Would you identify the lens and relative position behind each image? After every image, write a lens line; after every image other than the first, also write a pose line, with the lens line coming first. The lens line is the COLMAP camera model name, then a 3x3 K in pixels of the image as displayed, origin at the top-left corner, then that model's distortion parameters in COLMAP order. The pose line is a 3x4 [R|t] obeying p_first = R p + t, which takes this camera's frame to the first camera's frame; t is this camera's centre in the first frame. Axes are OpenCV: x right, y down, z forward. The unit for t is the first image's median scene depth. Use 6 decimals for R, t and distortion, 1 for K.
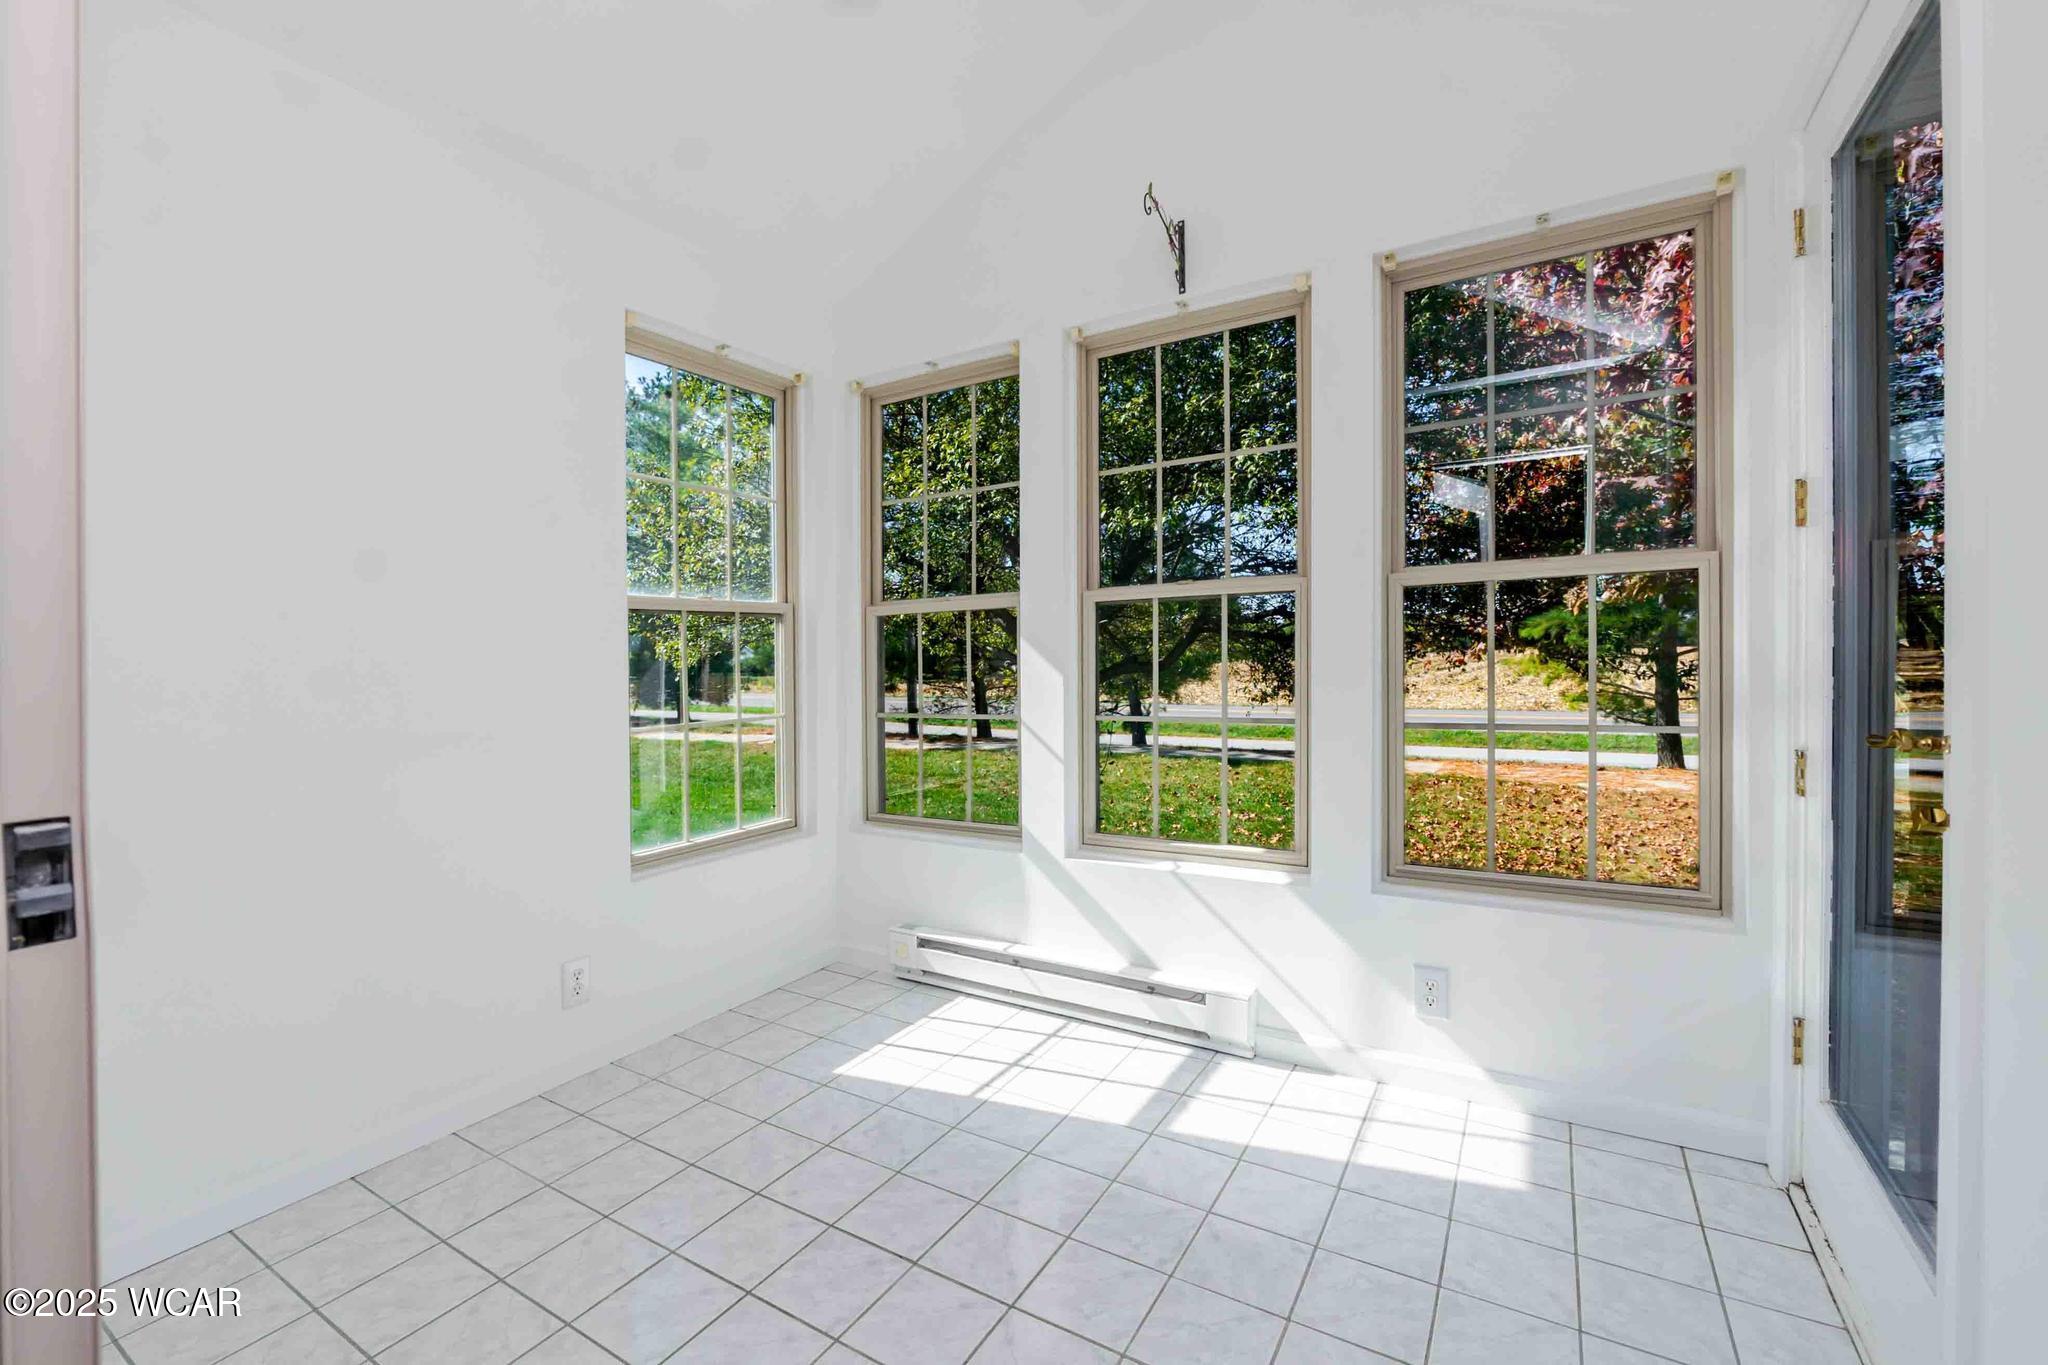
lens RADIAL K [[881.8, 0, 1019.5], [0, 881.8, 678.2], [0, 0, 1]] dist [-0.008278, 0.001447]
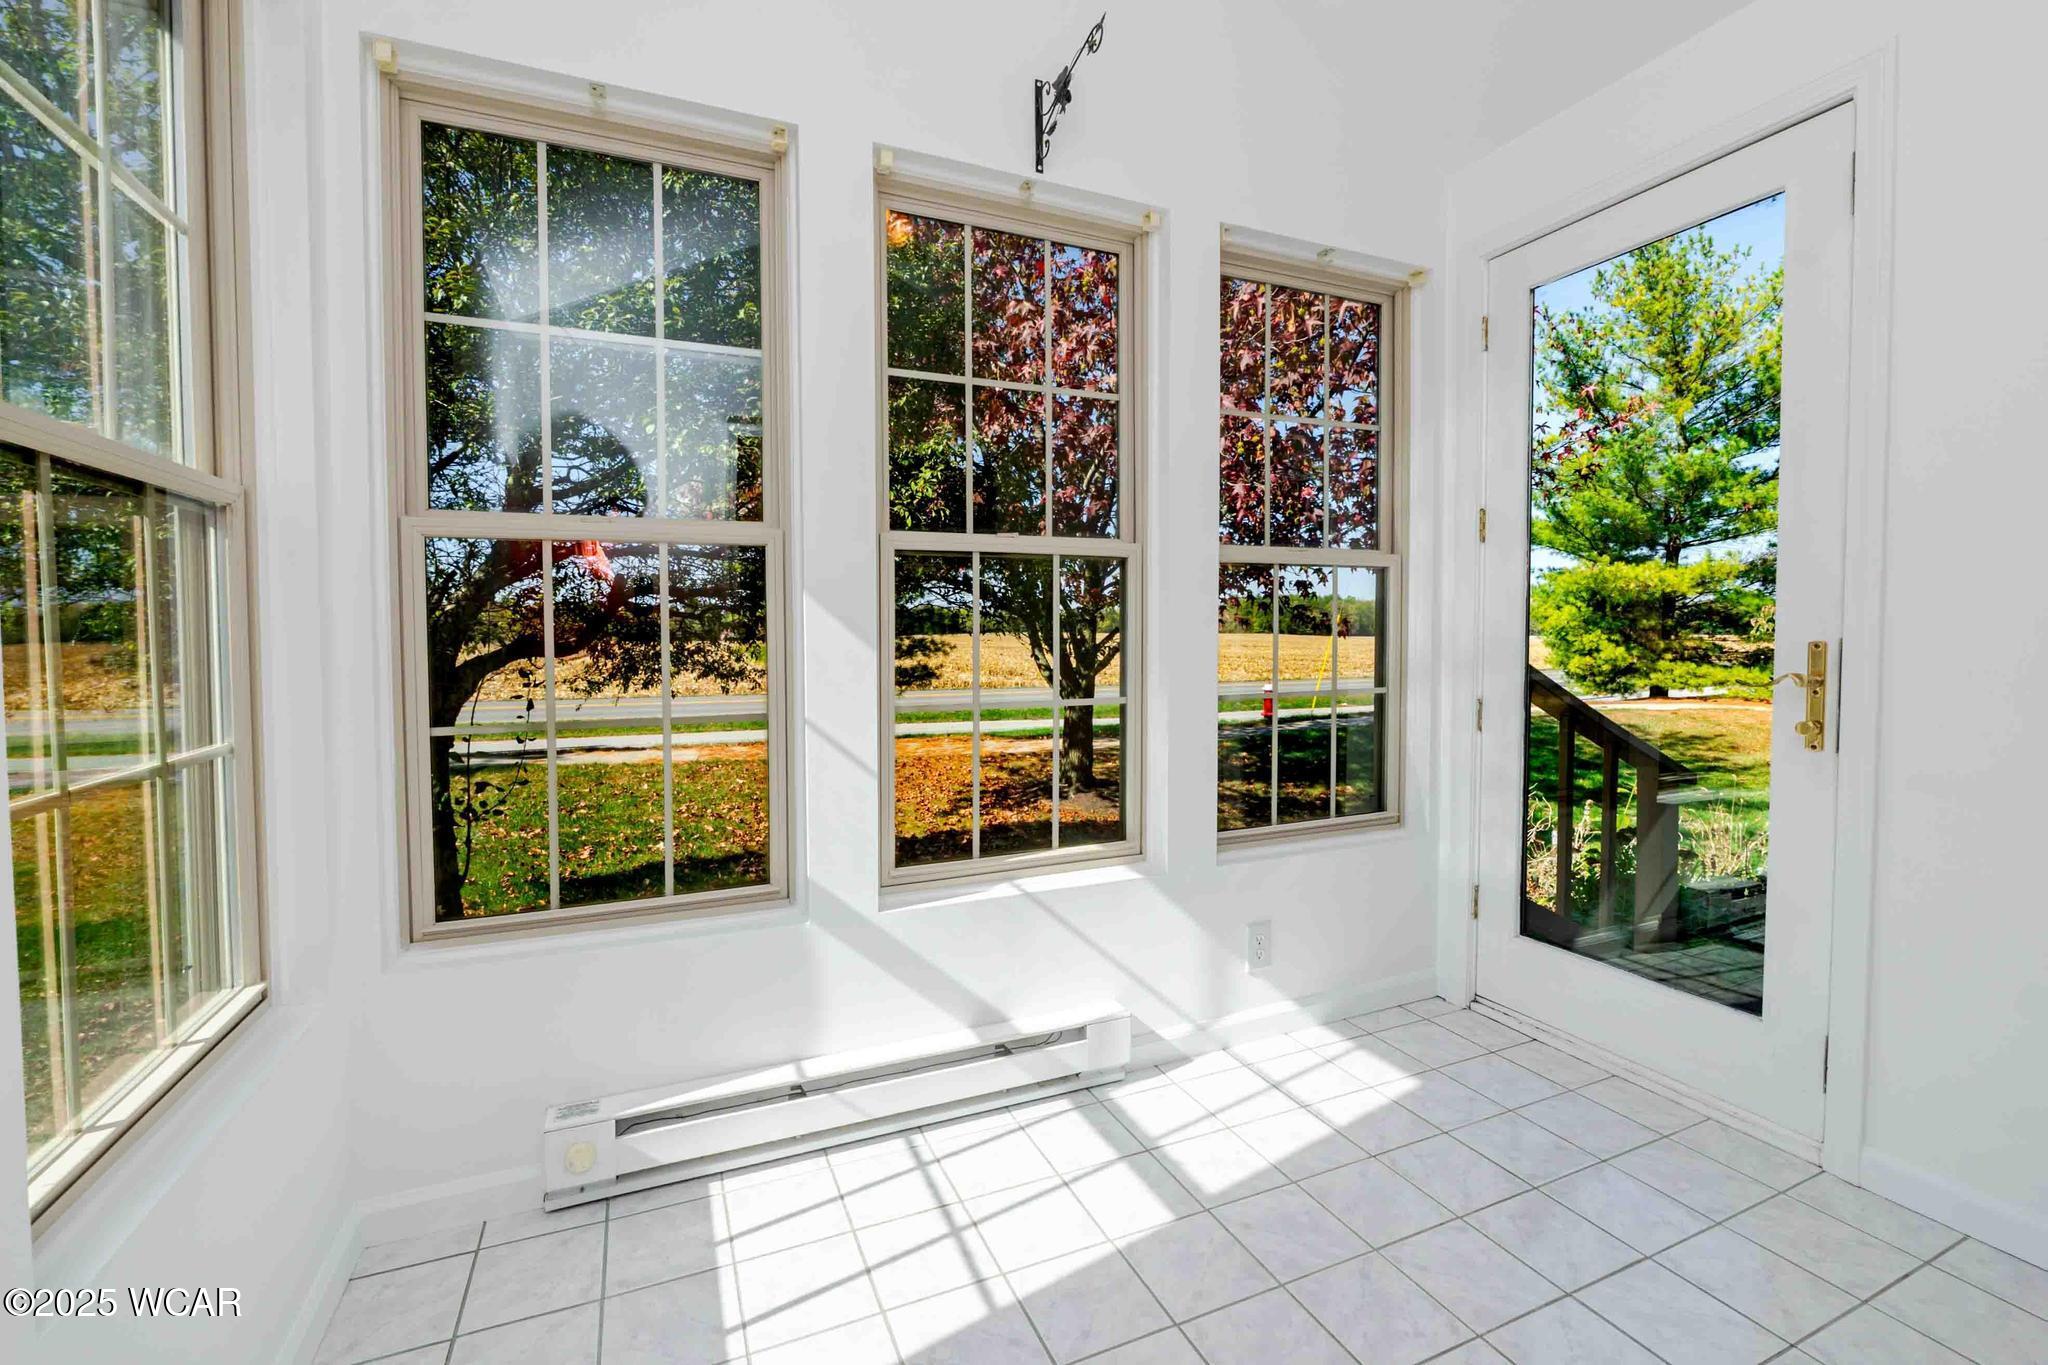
lens RADIAL K [[881.8, 0, 1029.5], [0, 881.8, 672.4], [0, 0, 1]] dist [-0.008278, 0.001447]
pose [[0.564428, -0.024780, 0.825111, -0.507173], [0.005658, 0.999642, 0.026152, -0.003211], [-0.825463, -0.010093, 0.564366, 0.570333]]
